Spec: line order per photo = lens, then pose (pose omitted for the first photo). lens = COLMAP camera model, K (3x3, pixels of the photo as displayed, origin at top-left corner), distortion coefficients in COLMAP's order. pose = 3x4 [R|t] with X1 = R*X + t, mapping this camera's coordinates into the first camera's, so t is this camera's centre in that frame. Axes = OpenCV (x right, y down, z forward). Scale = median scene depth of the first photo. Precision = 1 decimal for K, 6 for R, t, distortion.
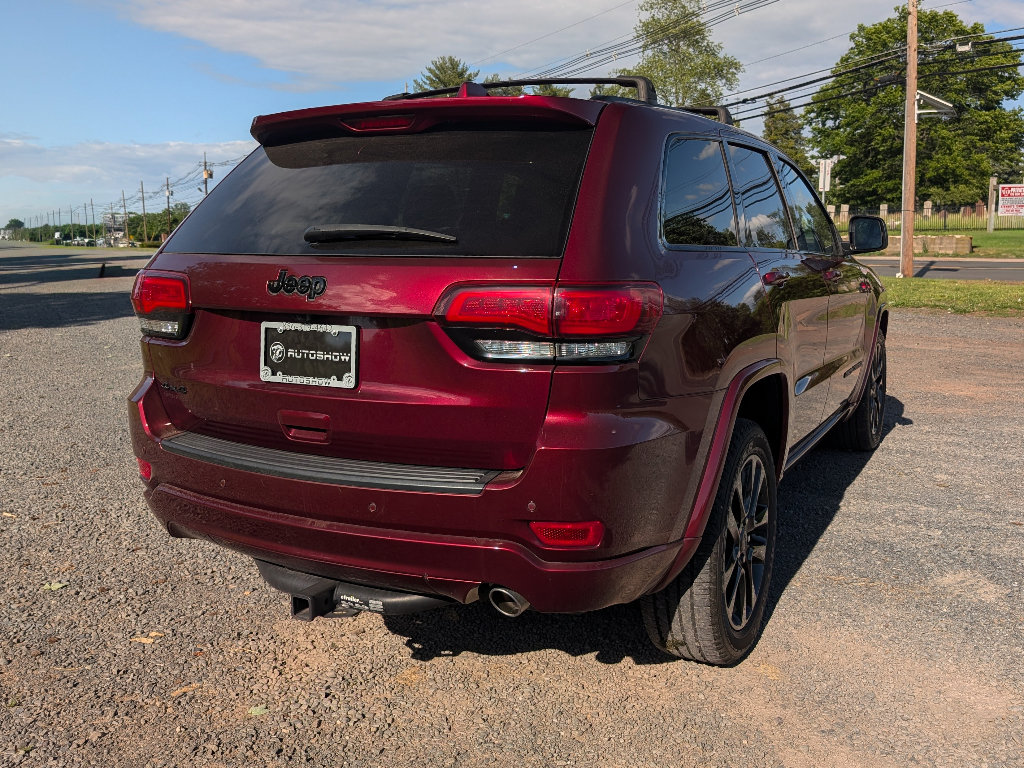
lens RADIAL K [[946.1, 0, 500.8], [0, 946.1, 367.4], [0, 0, 1]] dist [0.006203, 0.000000]
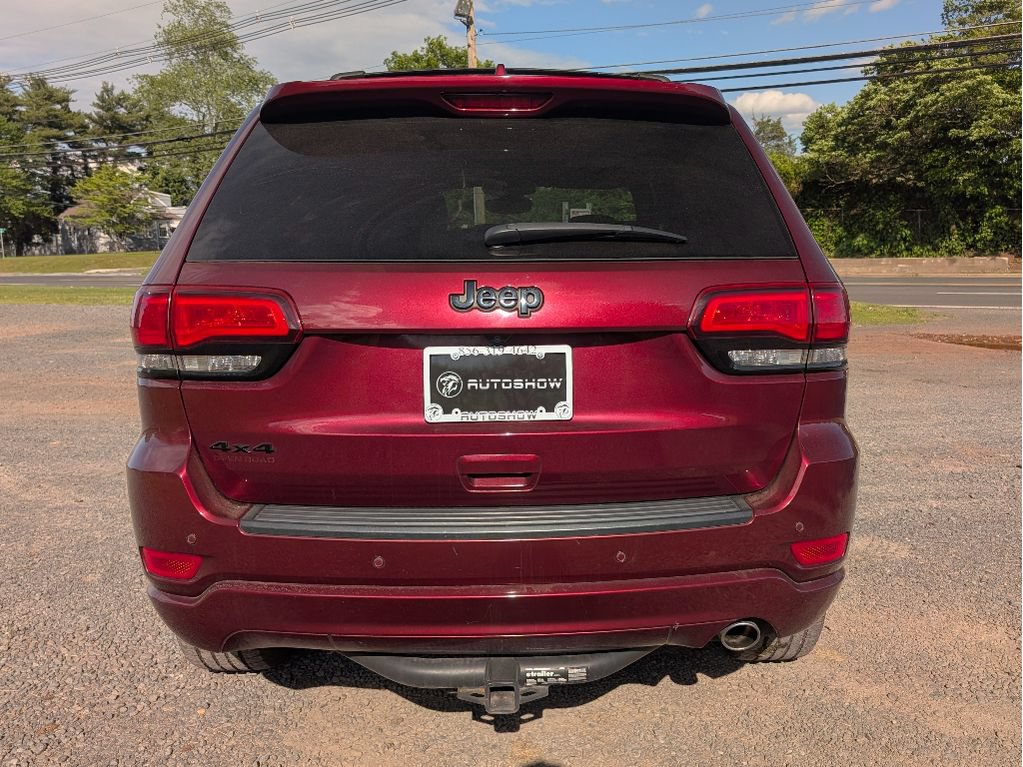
lens RADIAL K [[945.2, 0, 547.9], [0, 945.2, 388.7], [0, 0, 1]] dist [0.006203, 0.000000]
pose [[0.857646, -0.076190, 0.508566, -0.563549], [0.075648, 0.996897, 0.021776, -0.023355], [-0.508647, 0.019795, 0.860748, 0.279838]]
